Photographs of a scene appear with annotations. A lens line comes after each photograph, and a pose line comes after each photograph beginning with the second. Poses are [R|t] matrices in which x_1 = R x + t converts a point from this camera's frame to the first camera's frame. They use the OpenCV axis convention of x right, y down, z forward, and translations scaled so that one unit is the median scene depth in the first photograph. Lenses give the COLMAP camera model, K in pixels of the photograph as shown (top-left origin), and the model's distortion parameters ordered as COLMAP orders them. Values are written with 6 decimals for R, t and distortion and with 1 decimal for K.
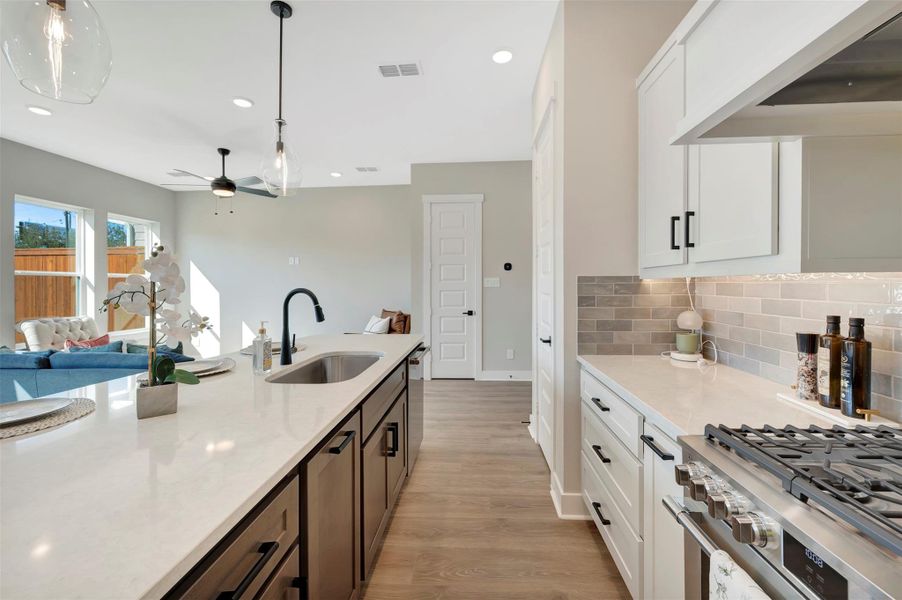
lens RADIAL K [[362.1, 0, 457.5], [0, 362.1, 285.1], [0, 0, 1]] dist [0.001786, 0.000606]
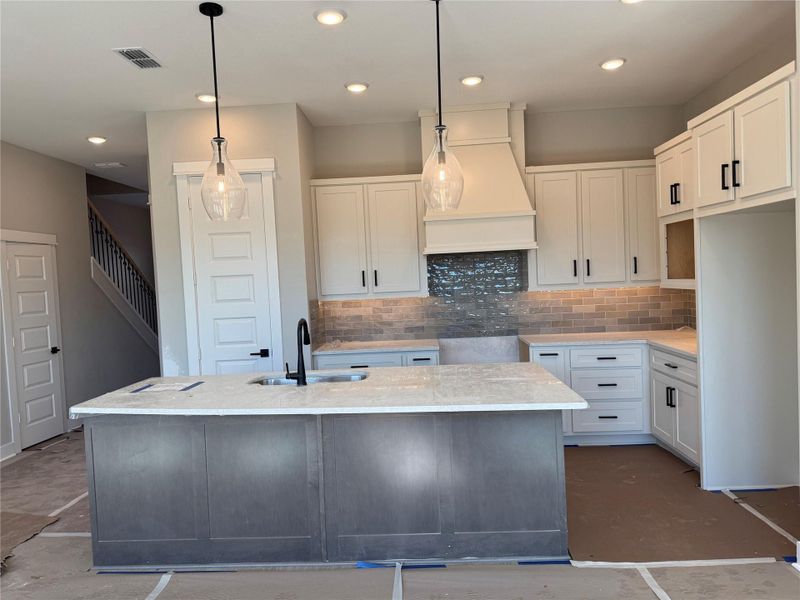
lens RADIAL K [[563.6, 0, 398.2], [0, 563.6, 299.0], [0, 0, 1]] dist [0.048430, -0.023891]
pose [[-0.002282, -0.028021, 0.999605, -0.917085], [0.046741, 0.998512, 0.028097, -0.036498], [-0.998904, 0.046786, -0.000969, 0.277968]]
